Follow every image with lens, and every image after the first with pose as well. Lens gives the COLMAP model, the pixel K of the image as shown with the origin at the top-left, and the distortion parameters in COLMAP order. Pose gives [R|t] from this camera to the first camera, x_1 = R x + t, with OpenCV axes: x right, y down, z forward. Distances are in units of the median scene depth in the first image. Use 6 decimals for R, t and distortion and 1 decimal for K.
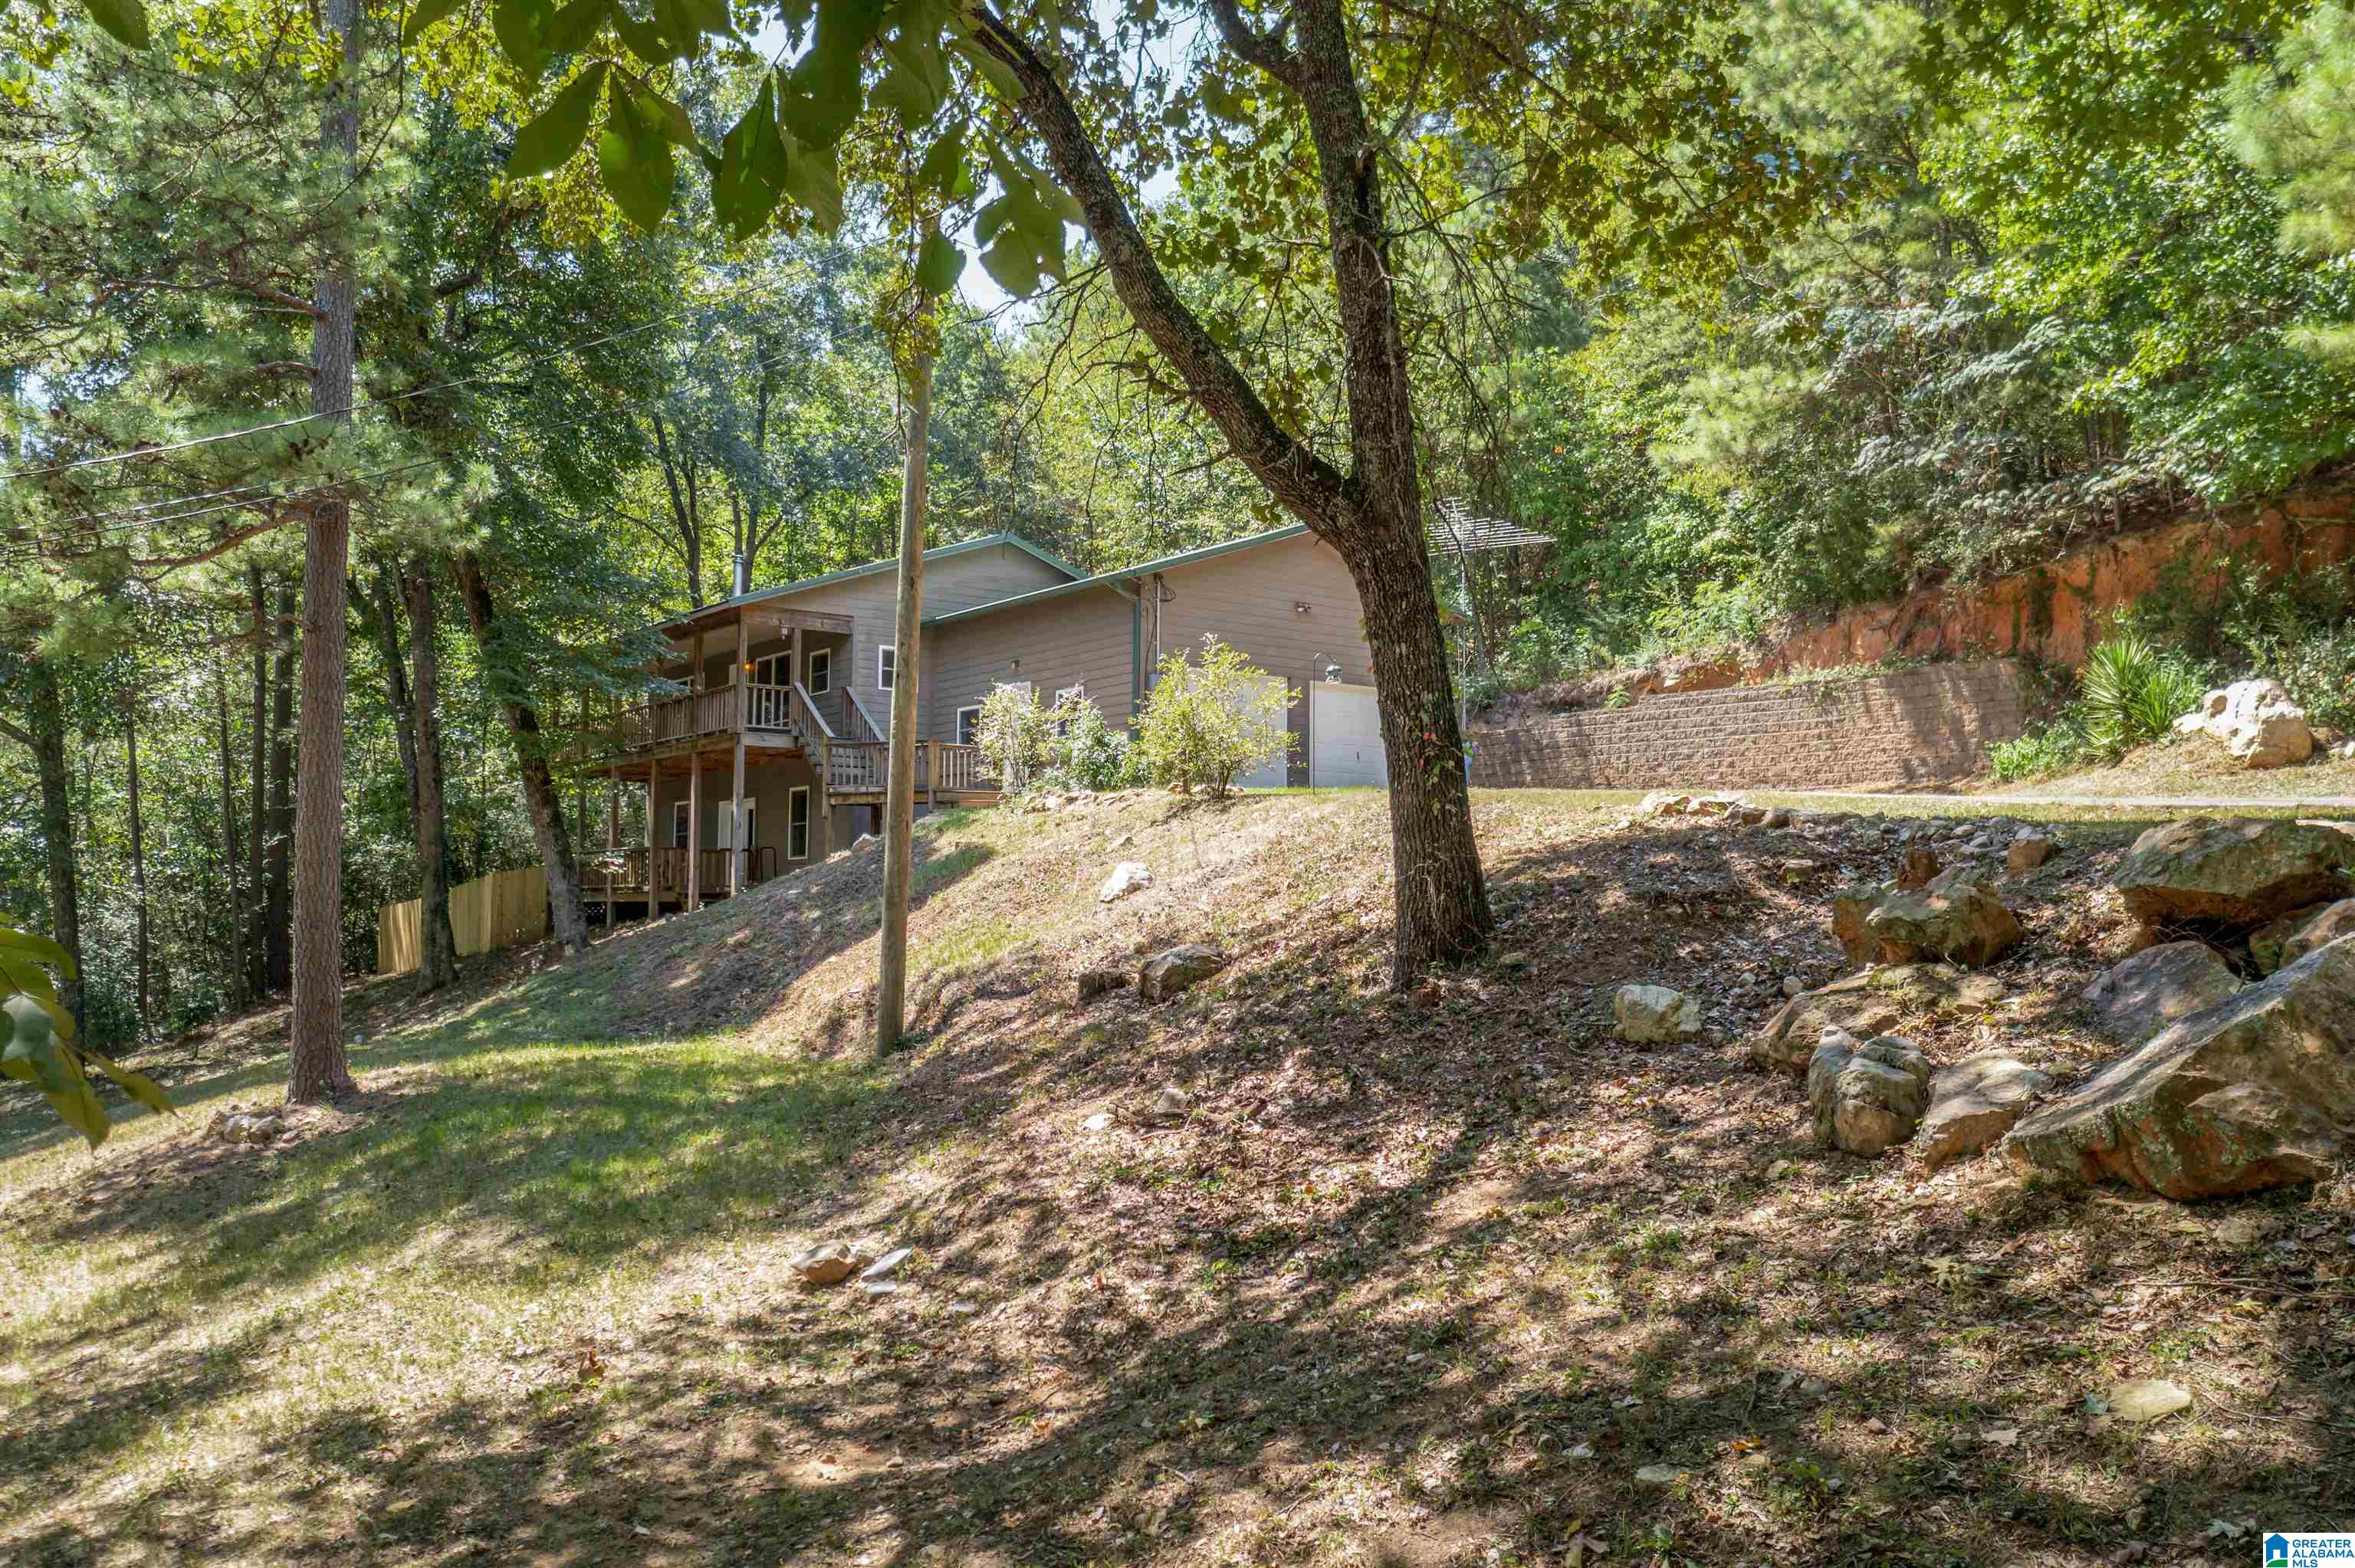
lens RADIAL K [[1913.0, 0, 1177.3], [0, 1913.0, 784.5], [0, 0, 1]] dist [0.000864, 0.000408]
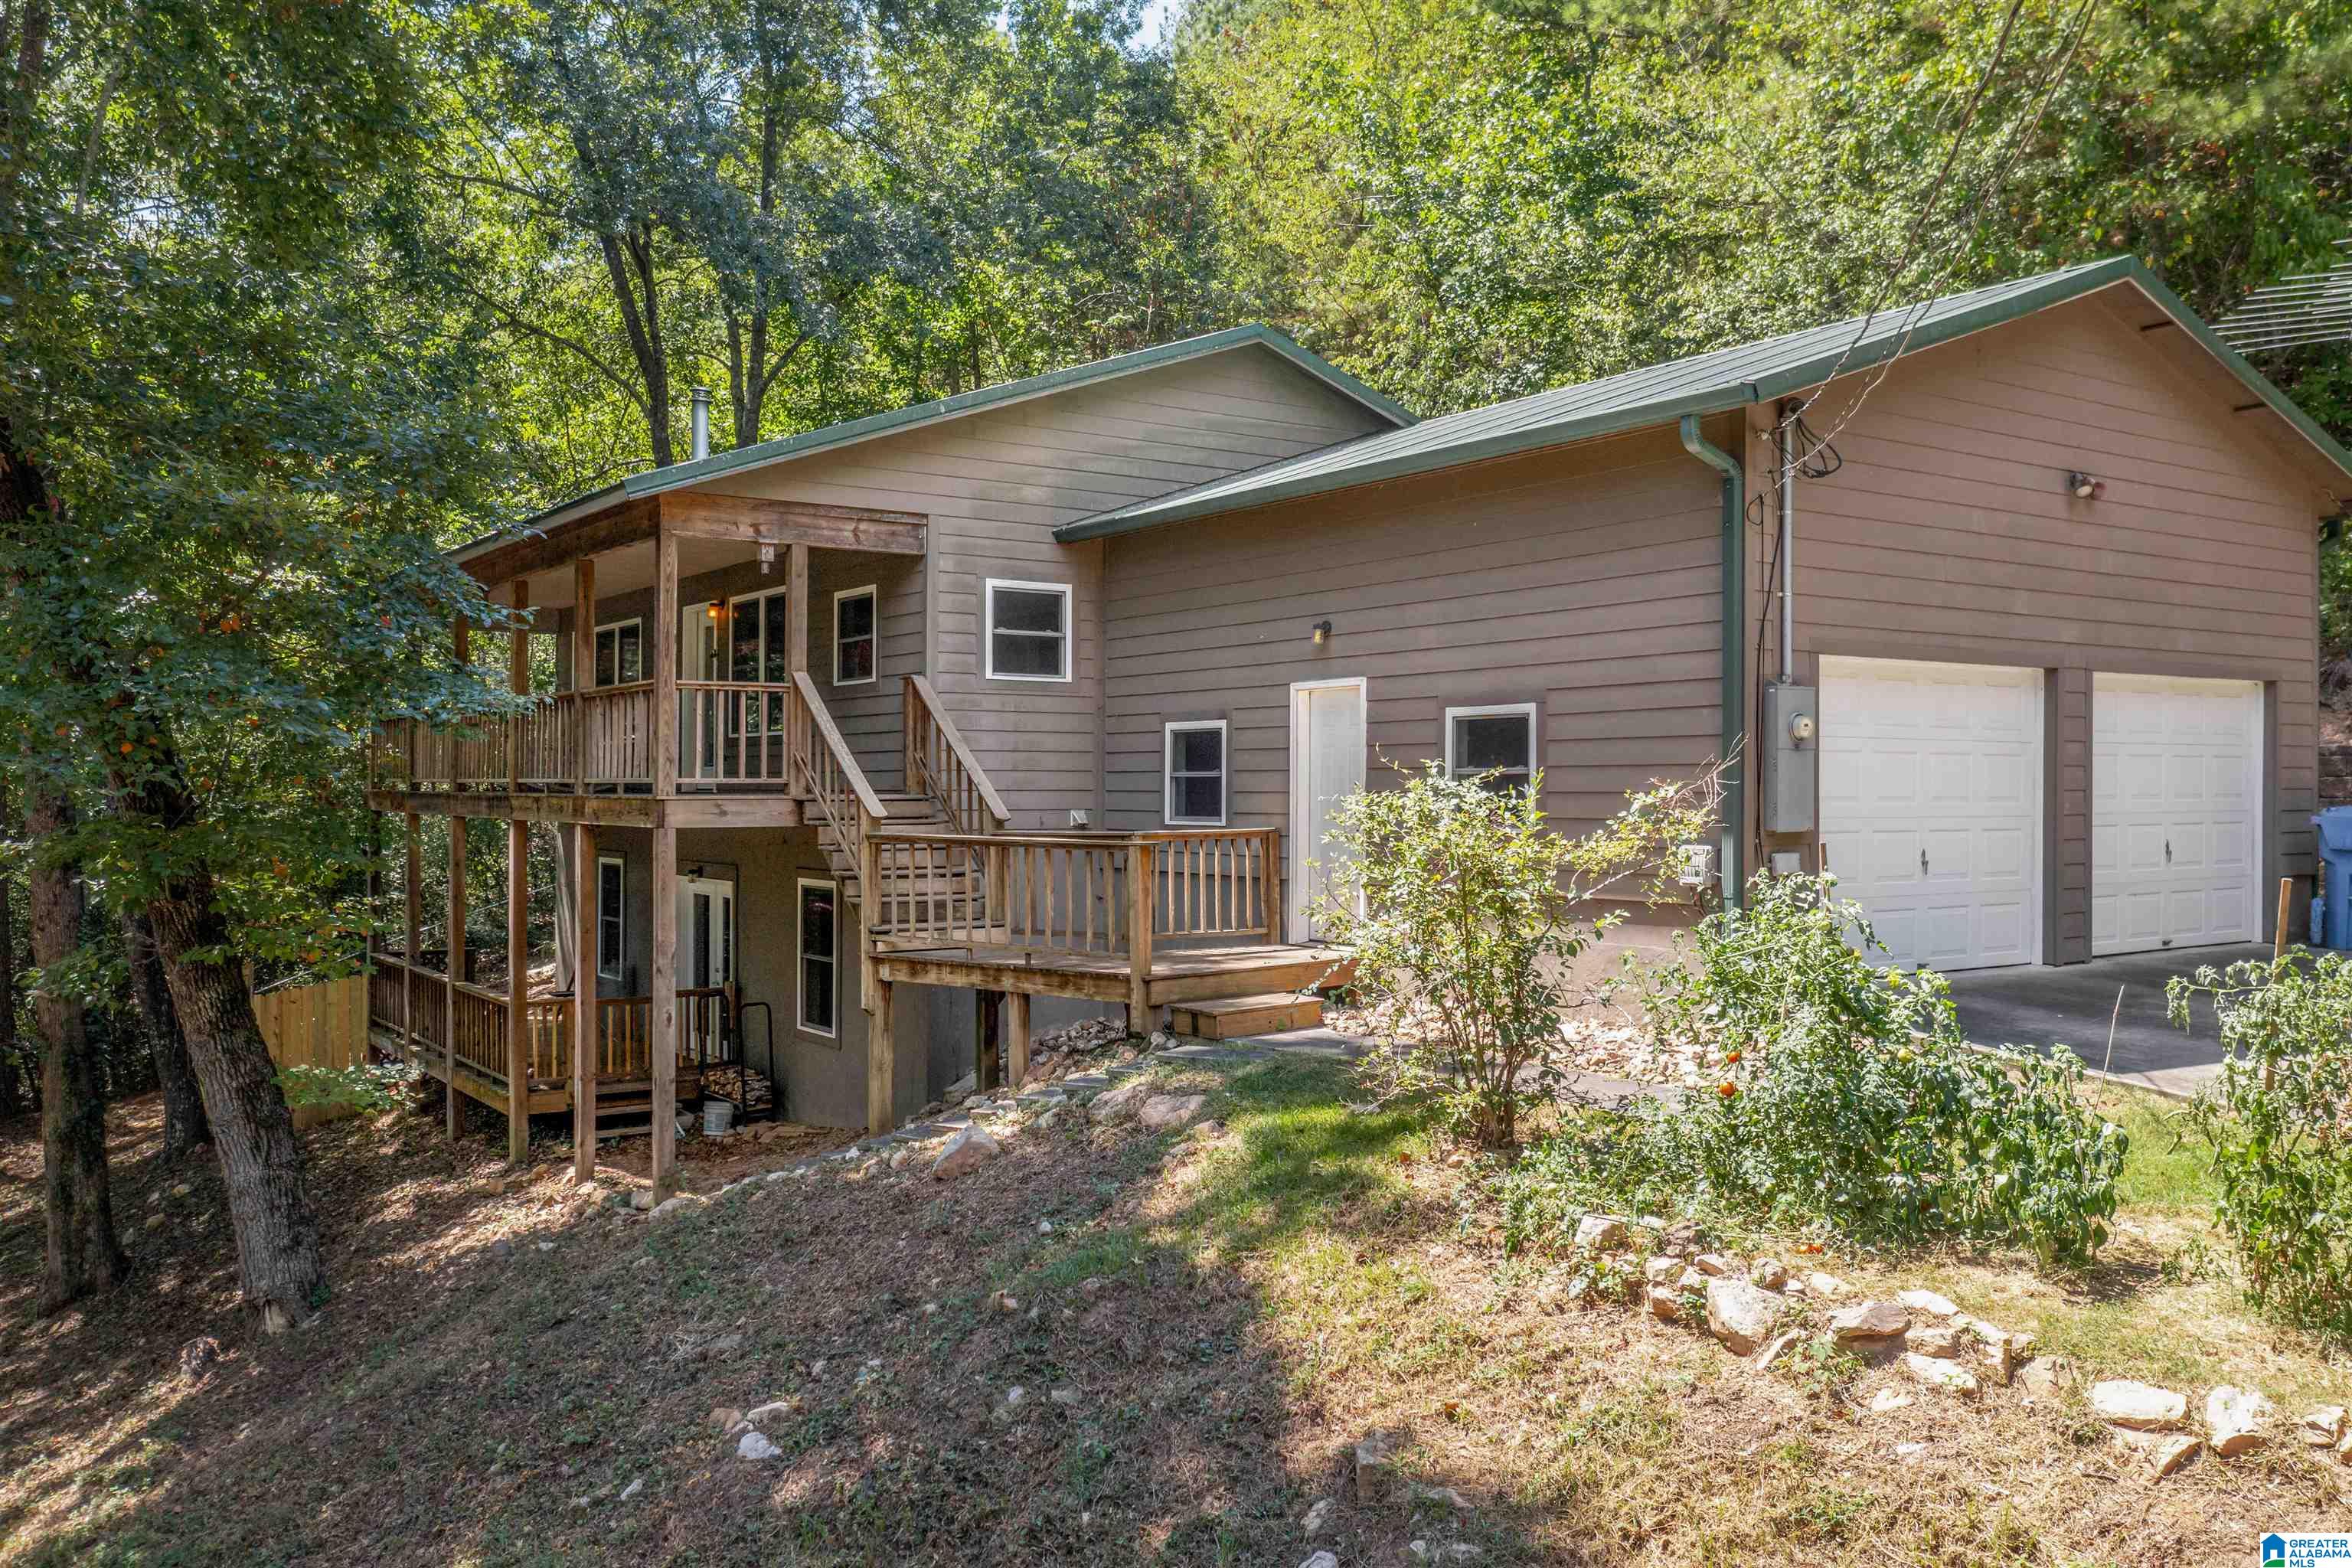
lens RADIAL K [[1910.9, 0, 1176.0], [0, 1910.9, 784.6], [0, 0, 1]] dist [0.000864, 0.000408]
pose [[0.999346, -0.004698, -0.035846, -0.094494], [0.007287, 0.997346, 0.072437, -0.055844], [0.035411, -0.072651, 0.996729, 0.546907]]
